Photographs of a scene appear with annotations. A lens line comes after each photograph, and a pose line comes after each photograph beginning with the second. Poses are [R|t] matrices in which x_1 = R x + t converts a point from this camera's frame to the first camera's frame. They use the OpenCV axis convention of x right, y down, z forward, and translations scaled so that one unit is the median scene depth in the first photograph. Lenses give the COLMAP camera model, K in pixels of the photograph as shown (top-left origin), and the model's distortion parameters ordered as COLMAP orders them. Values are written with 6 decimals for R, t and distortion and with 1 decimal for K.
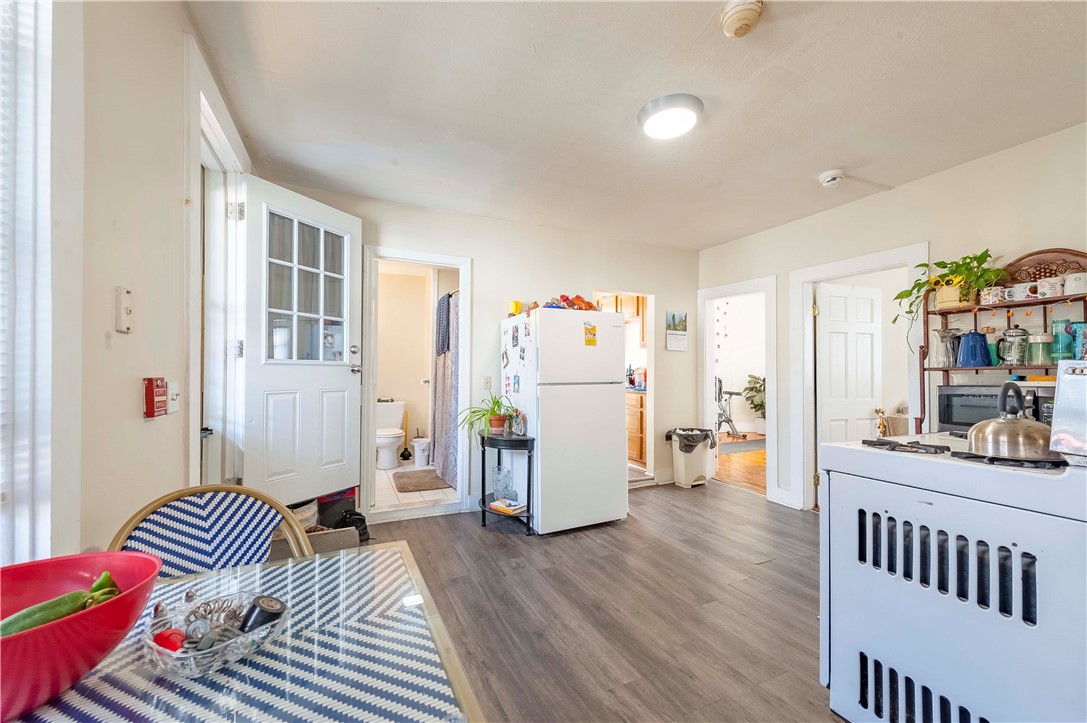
lens RADIAL K [[432.3, 0, 545.0], [0, 432.3, 364.8], [0, 0, 1]] dist [-0.000153, -0.000015]
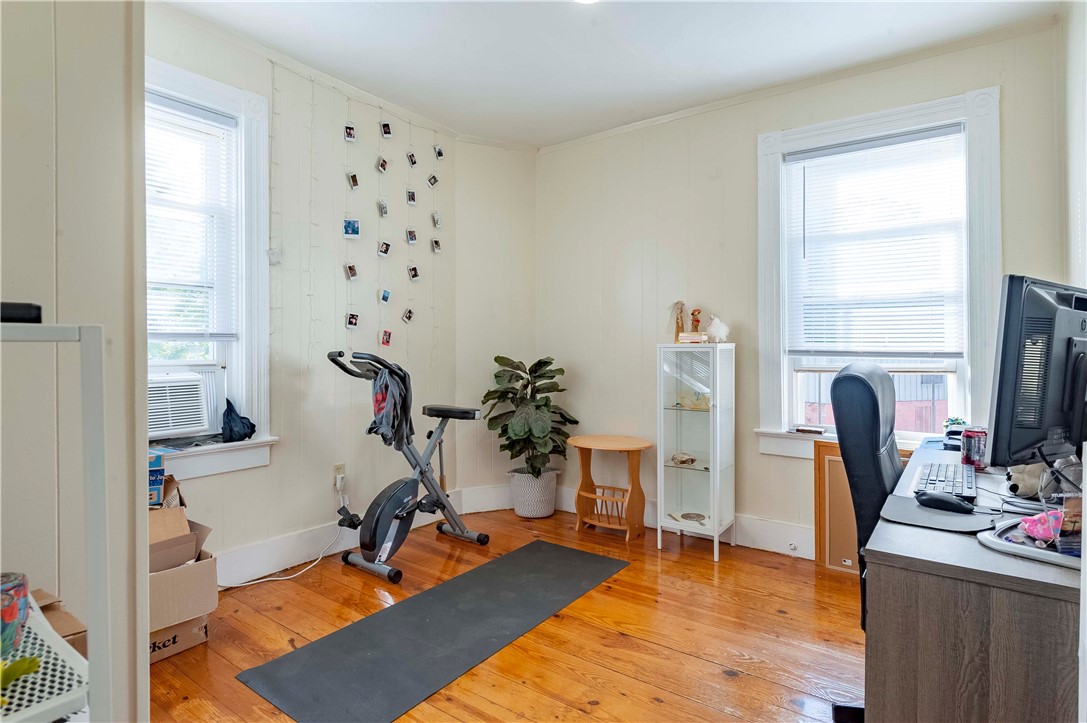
lens RADIAL K [[566.0, 0, 543.0], [0, 566.0, 358.5], [0, 0, 1]] dist [-0.000858, -0.000099]
pose [[0.874578, -0.007716, 0.484824, 0.280438], [0.001578, 0.999913, 0.013066, 0.019293], [-0.484883, -0.010662, 0.874514, 0.574660]]
